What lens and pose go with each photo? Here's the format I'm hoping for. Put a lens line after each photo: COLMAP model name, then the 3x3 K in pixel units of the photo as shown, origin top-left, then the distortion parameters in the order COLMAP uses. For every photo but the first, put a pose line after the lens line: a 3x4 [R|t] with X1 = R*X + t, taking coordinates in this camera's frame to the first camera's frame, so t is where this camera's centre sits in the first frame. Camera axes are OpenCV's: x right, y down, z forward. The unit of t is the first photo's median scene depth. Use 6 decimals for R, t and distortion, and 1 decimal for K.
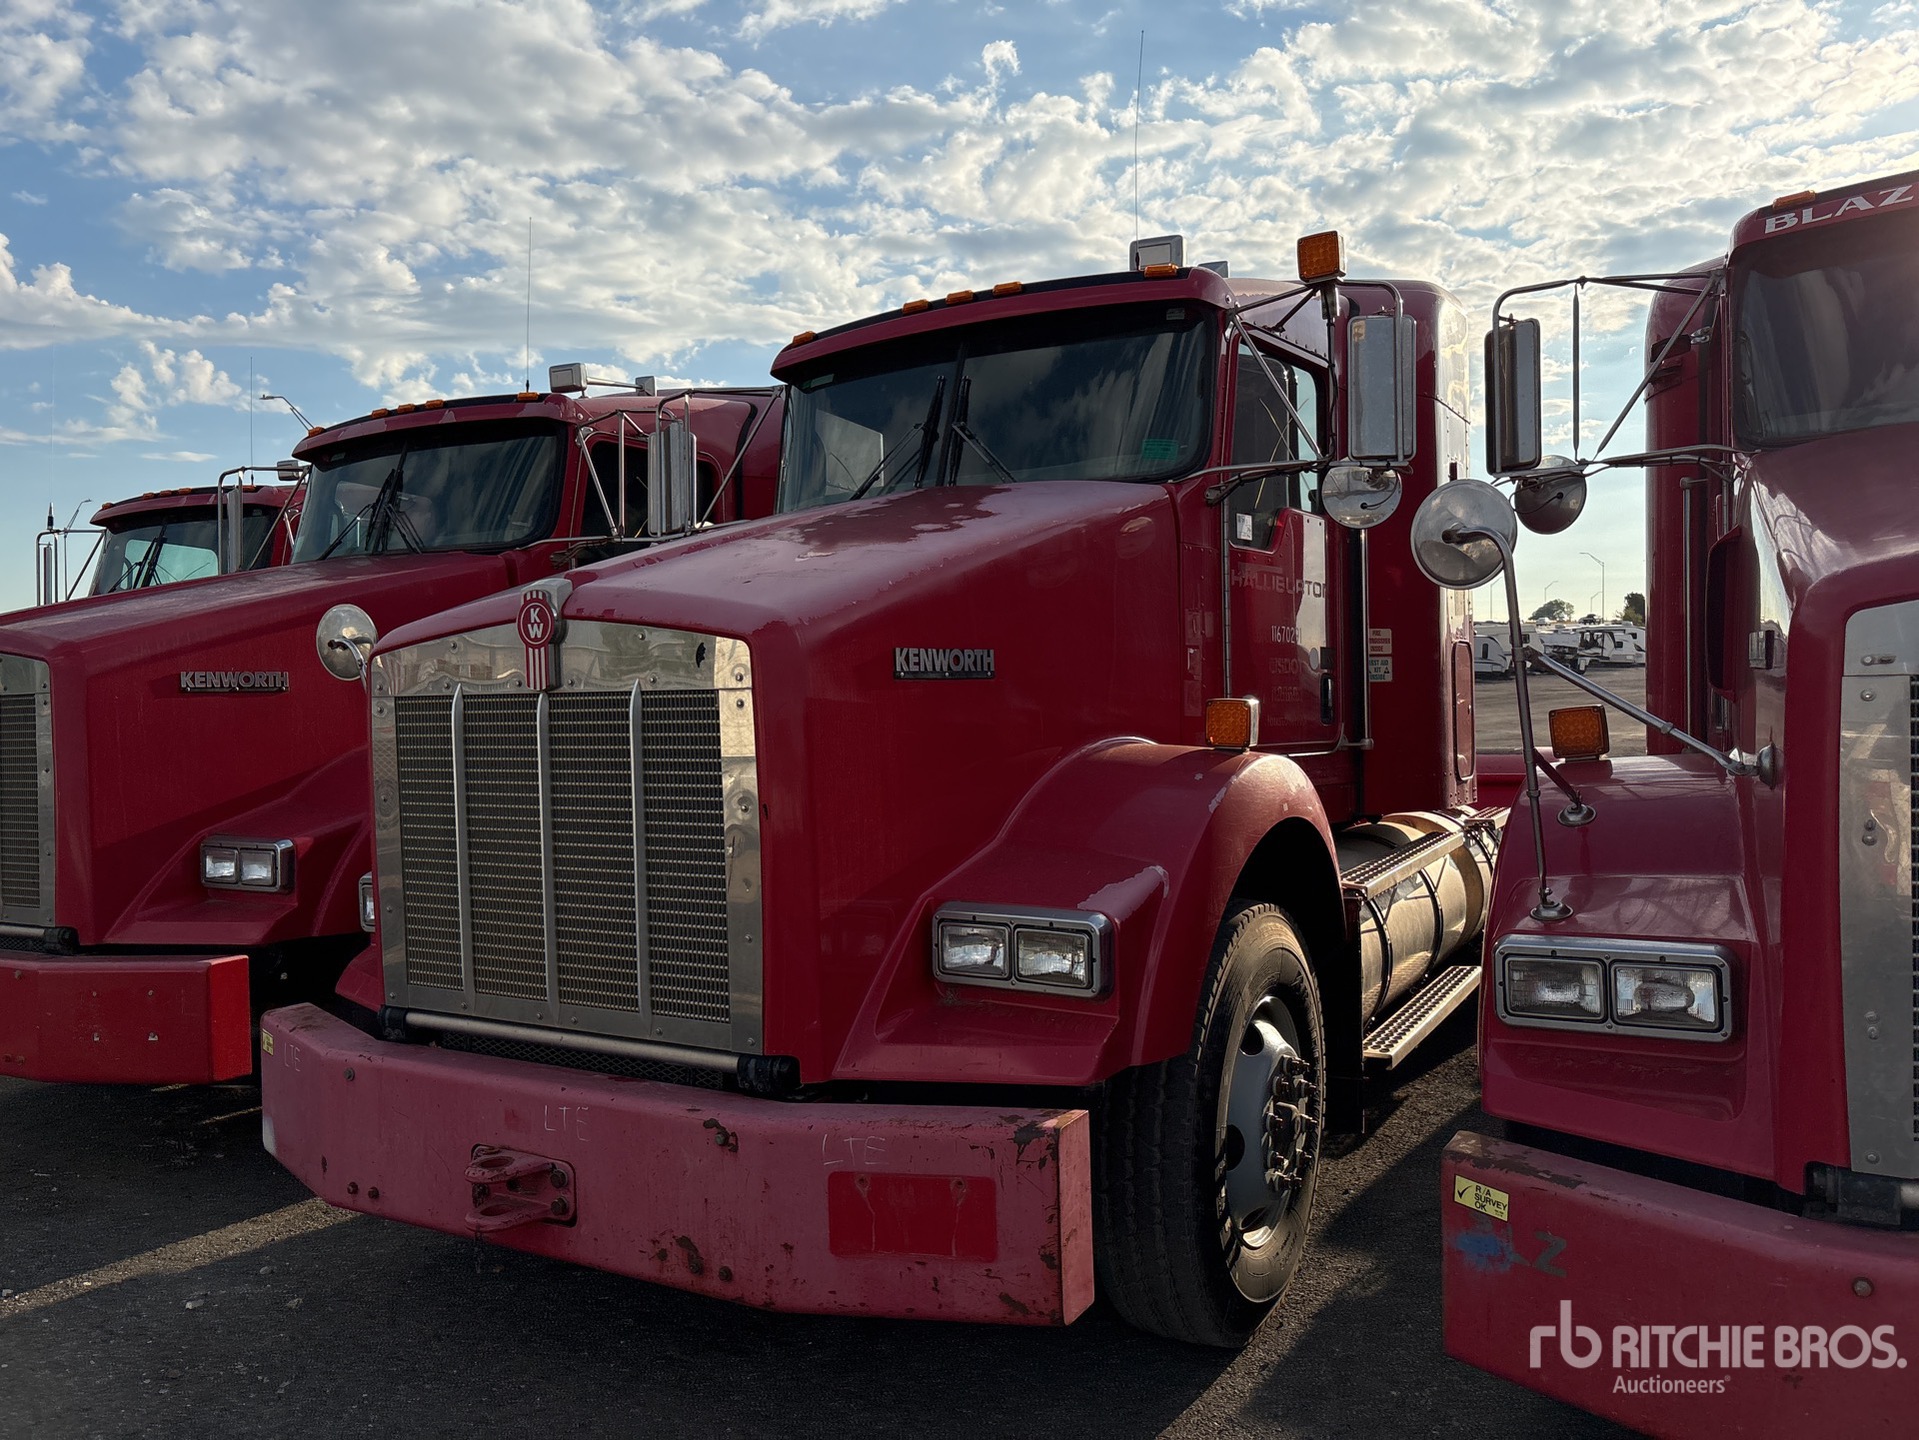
lens RADIAL K [[1461.9, 0, 958.9], [0, 1461.9, 711.9], [0, 0, 1]] dist [0.006373, -0.003115]
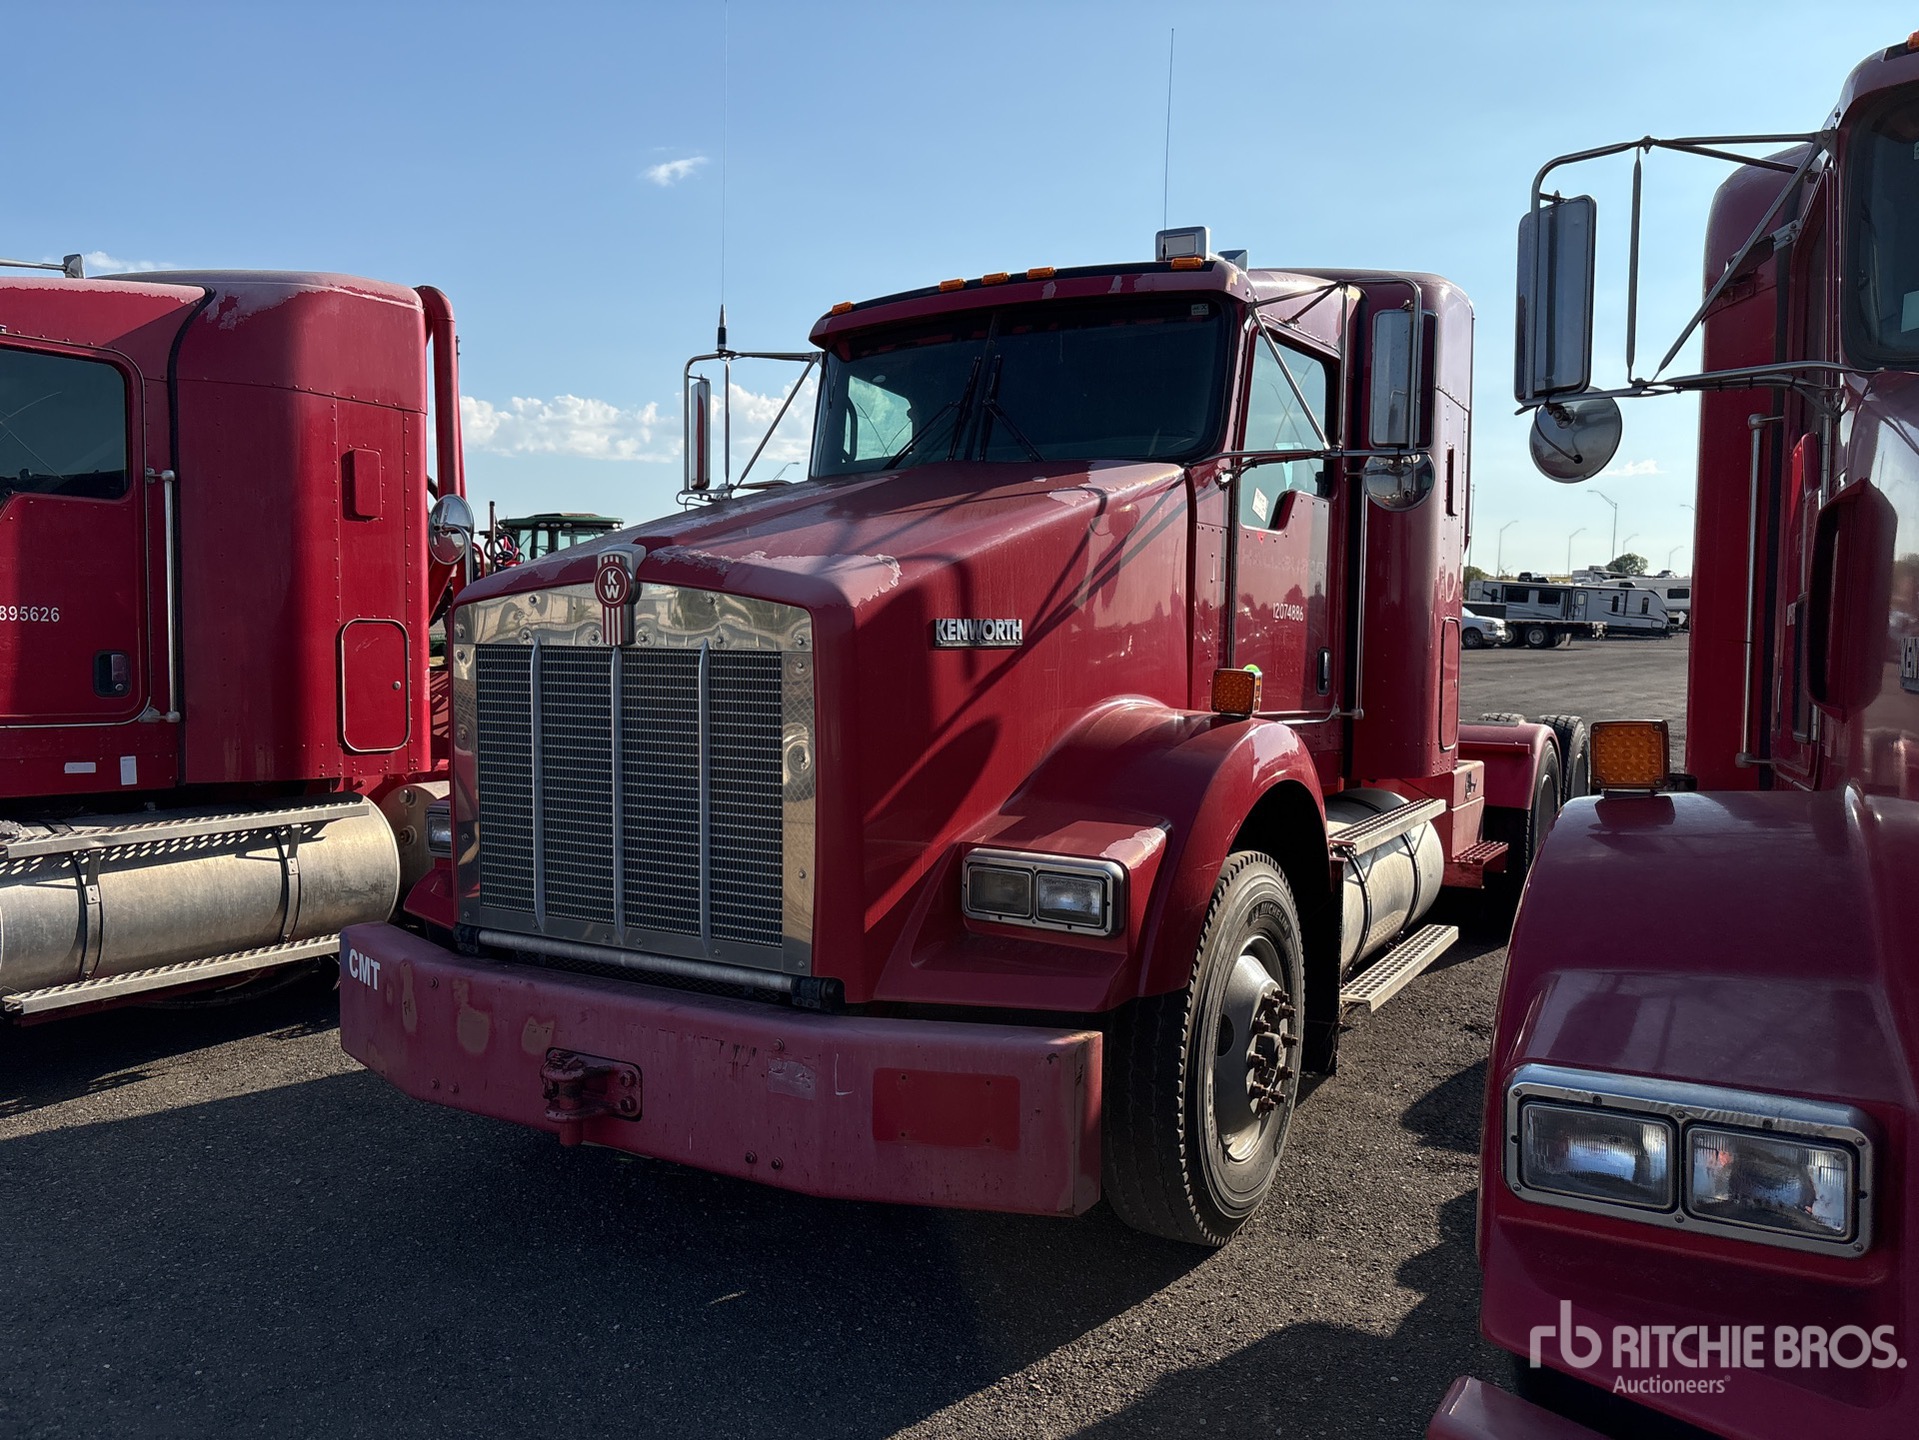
lens RADIAL K [[1461.9, 0, 959.8], [0, 1461.9, 728.6], [0, 0, 1]] dist [0.006373, -0.003115]
pose [[0.999439, 0.033156, 0.004836, -0.027736], [-0.033352, 0.998257, 0.048684, -0.014040], [-0.003214, -0.048818, 0.998803, -0.108205]]
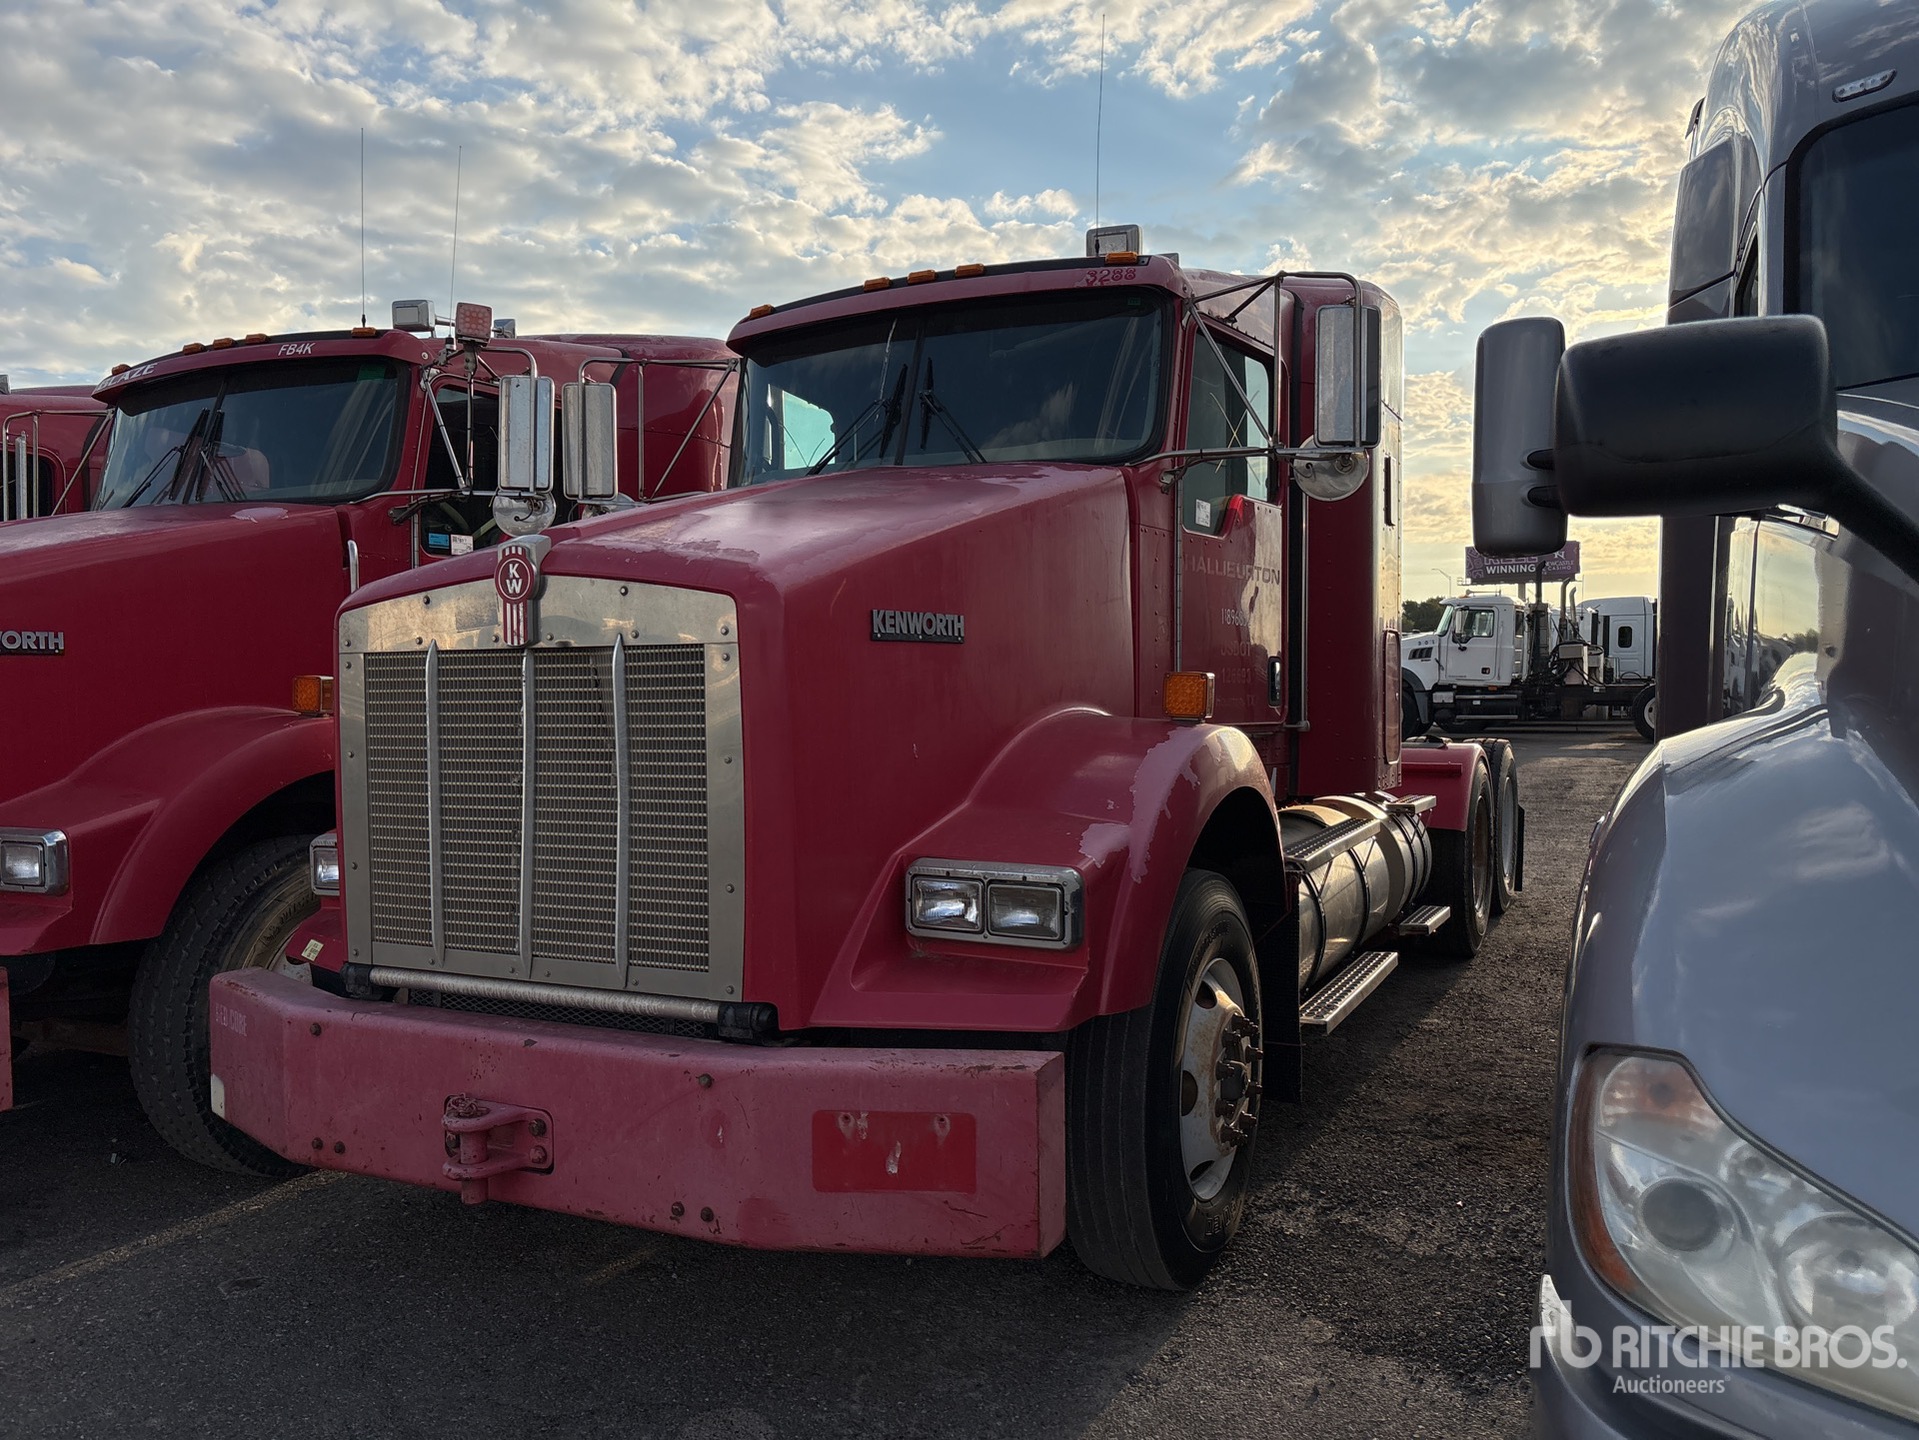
lens RADIAL K [[1461.9, 0, 987.8], [0, 1461.9, 721.5], [0, 0, 1]] dist [0.006373, -0.003115]
pose [[0.996886, 0.014725, 0.077466, -0.040401], [-0.015285, 0.999861, 0.006644, 0.025486], [-0.077357, -0.007807, 0.996973, -0.027920]]
